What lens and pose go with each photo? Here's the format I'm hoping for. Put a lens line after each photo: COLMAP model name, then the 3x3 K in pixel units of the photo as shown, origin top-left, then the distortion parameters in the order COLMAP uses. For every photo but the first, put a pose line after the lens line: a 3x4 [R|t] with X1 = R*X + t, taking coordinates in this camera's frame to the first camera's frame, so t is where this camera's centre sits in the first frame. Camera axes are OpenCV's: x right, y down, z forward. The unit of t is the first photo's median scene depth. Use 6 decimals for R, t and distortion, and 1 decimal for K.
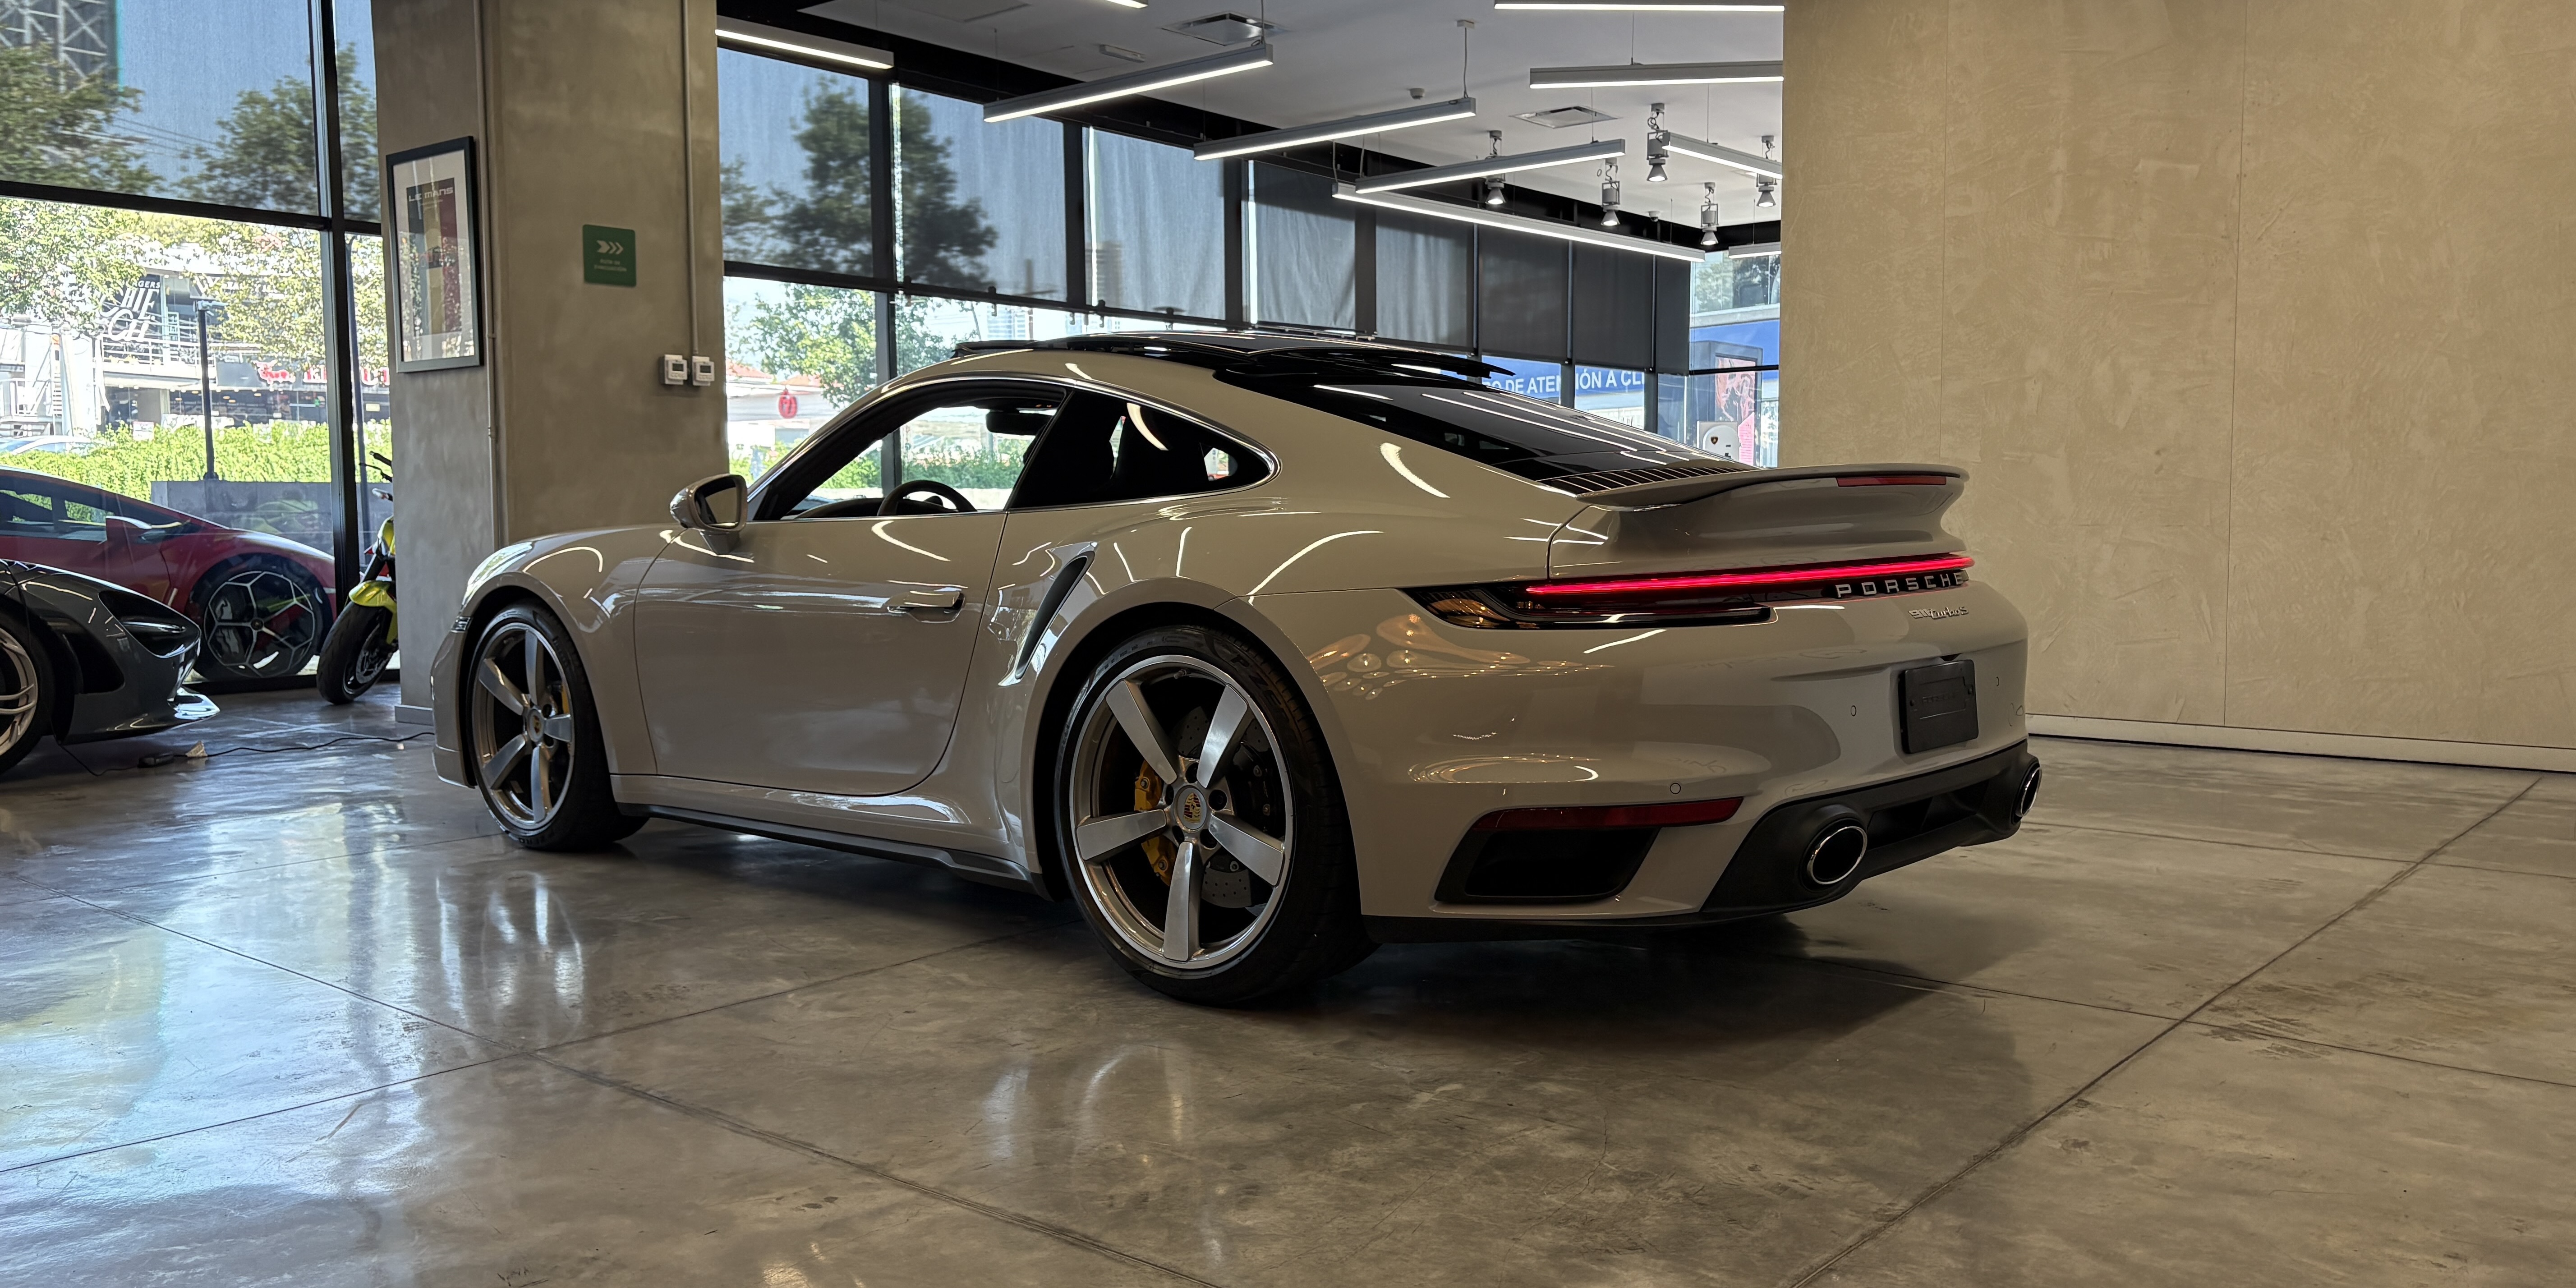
lens RADIAL K [[1955.9, 0, 1268.9], [0, 1955.9, 639.1], [0, 0, 1]] dist [0.032836, -0.034294]
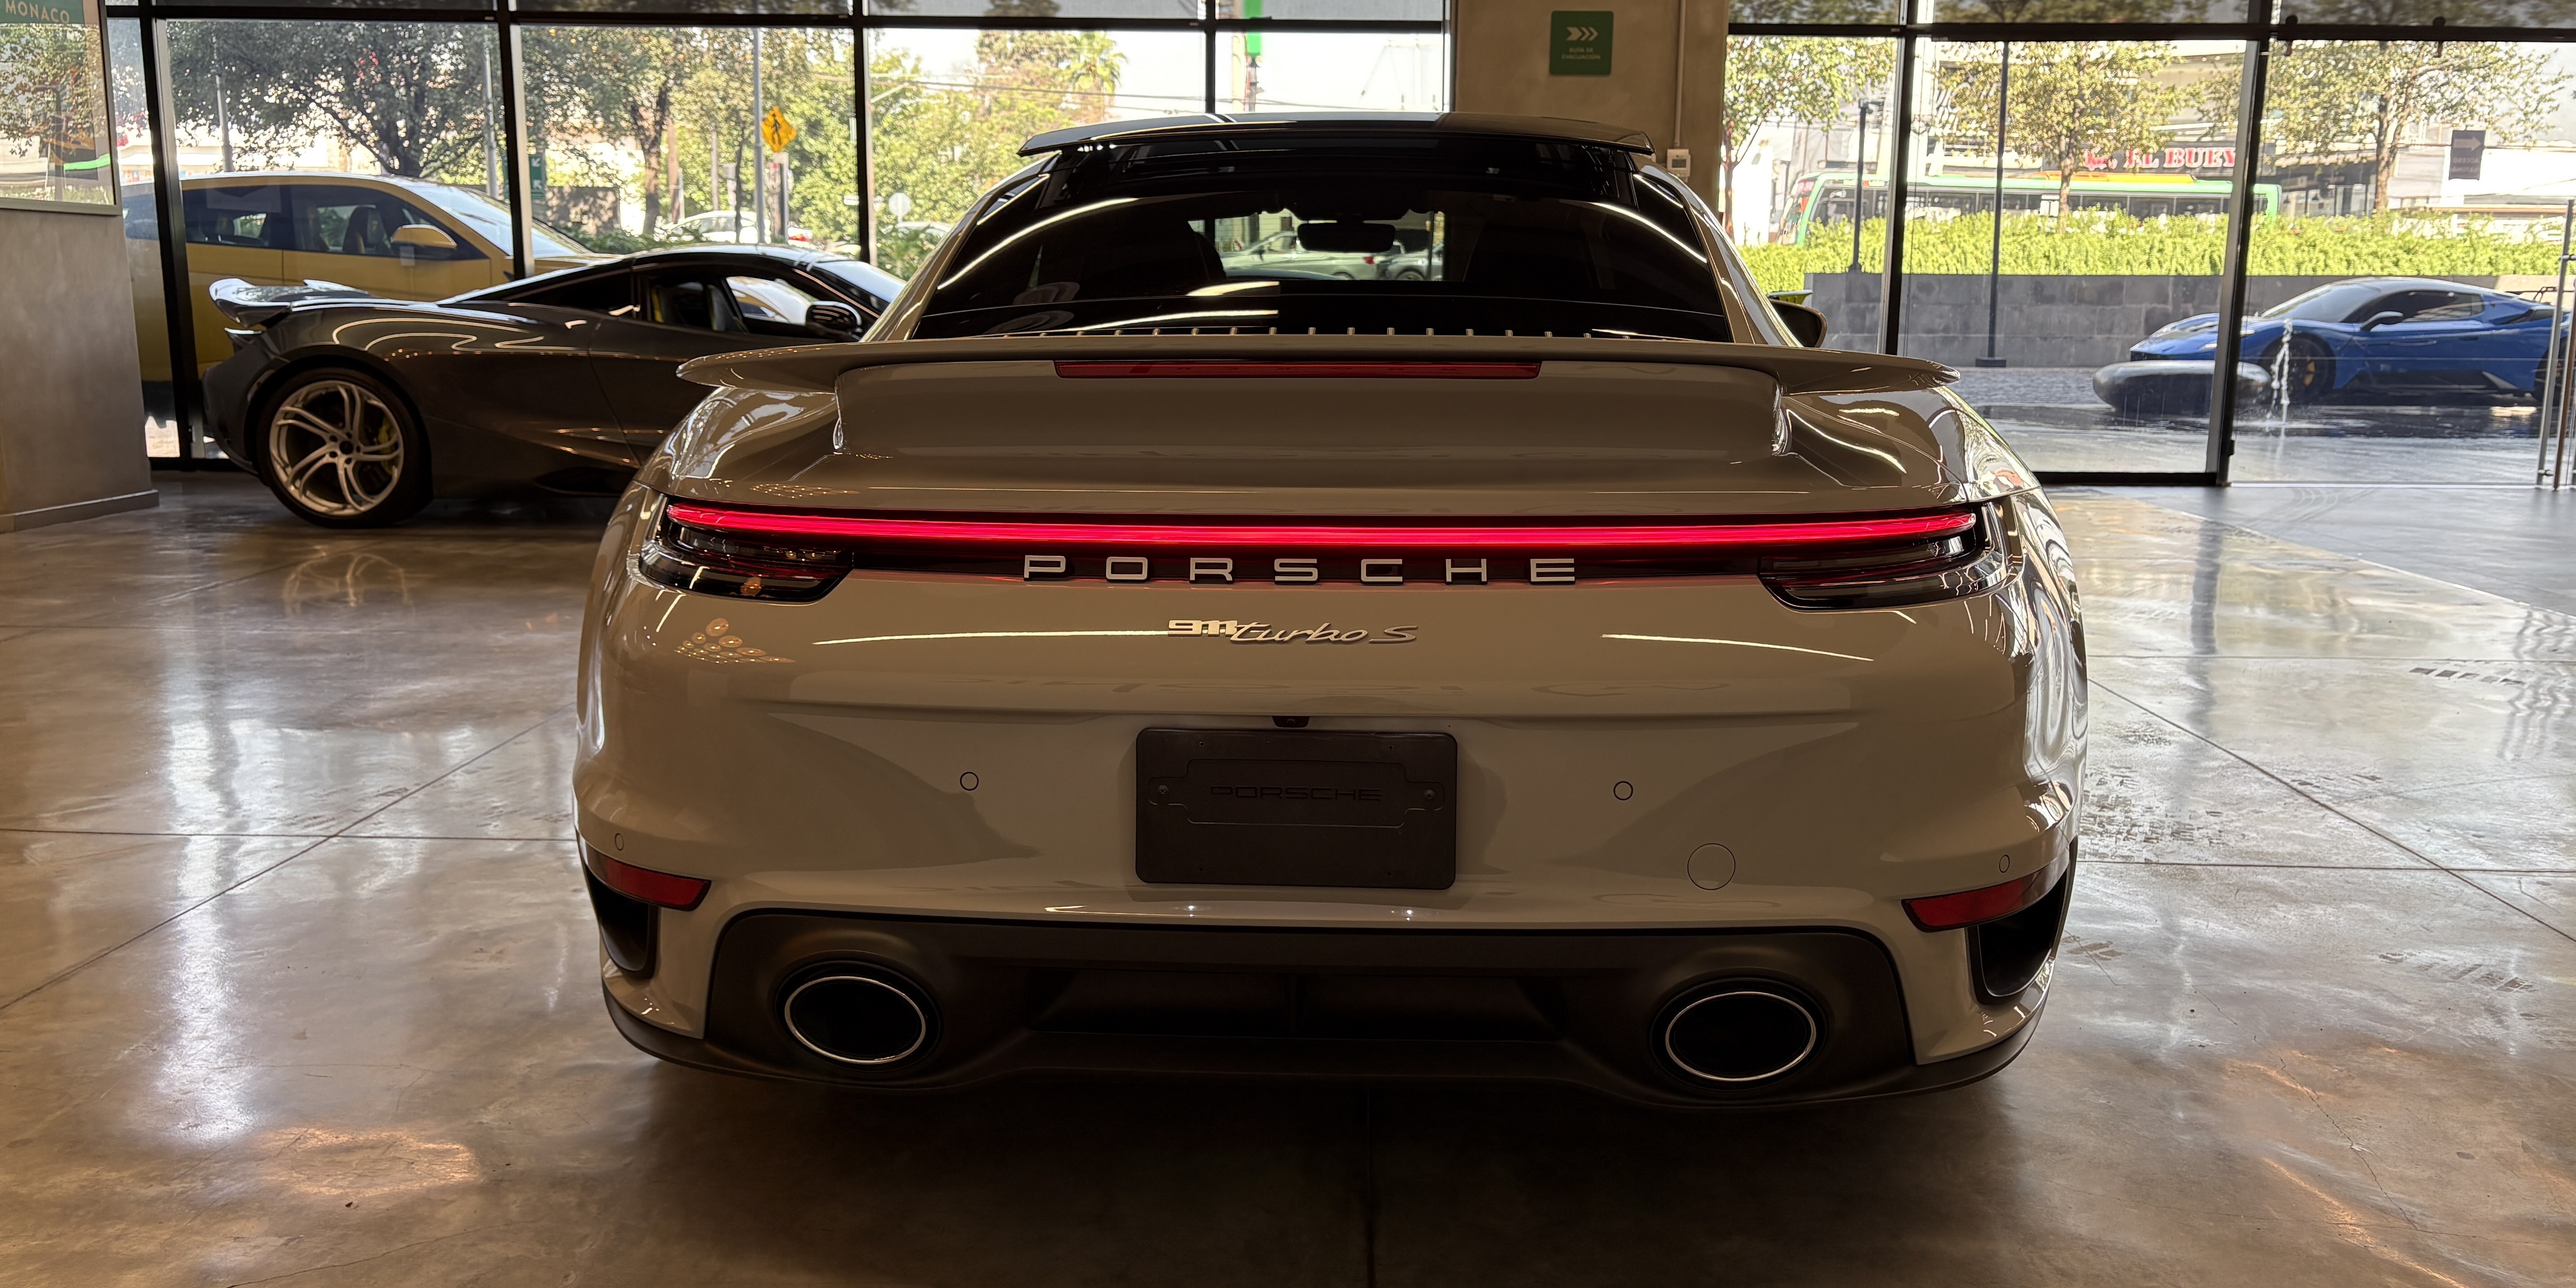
lens RADIAL K [[1955.9, 0, 1285.5], [0, 1955.9, 640.2], [0, 0, 1]] dist [0.032836, -0.034294]
pose [[0.623251, 0.147628, -0.767961, 0.386455], [-0.063329, 0.988323, 0.138592, -0.043147], [0.779453, -0.037743, 0.625322, 0.358383]]
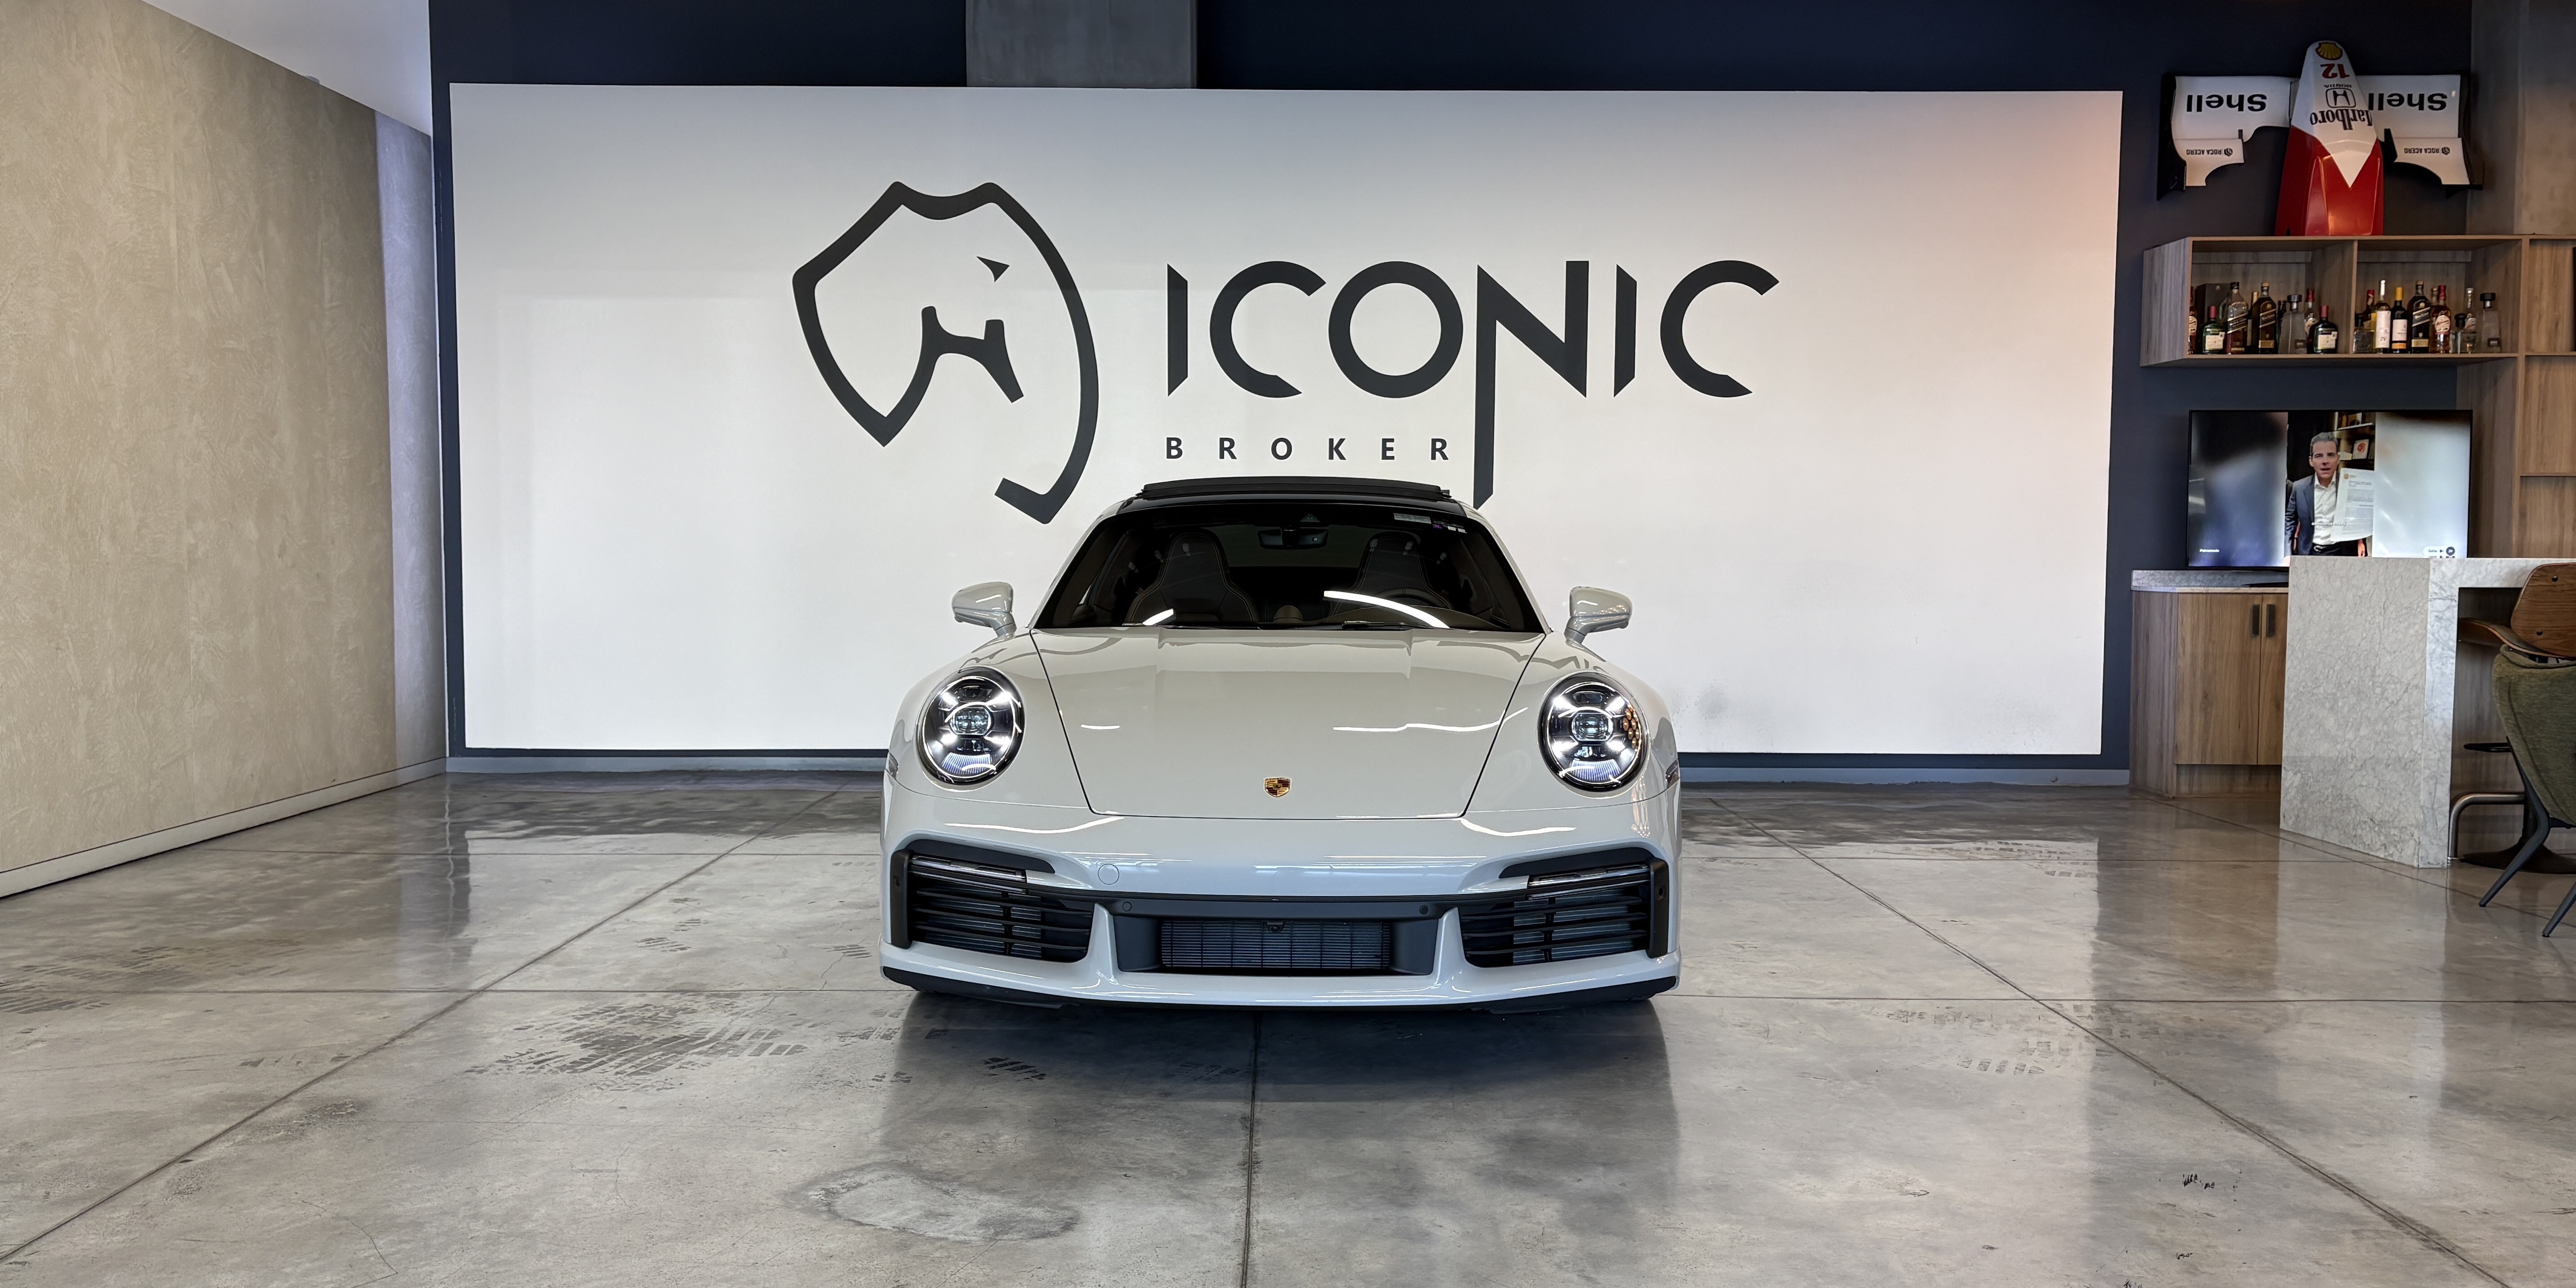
lens RADIAL K [[1955.9, 0, 1270.5], [0, 1955.9, 670.6], [0, 0, 1]] dist [0.032836, -0.034294]
pose [[-0.647712, -0.044134, 0.760606, -0.540316], [0.052205, 0.993403, 0.102099, -0.104532], [-0.760094, 0.105838, -0.641136, 1.149270]]
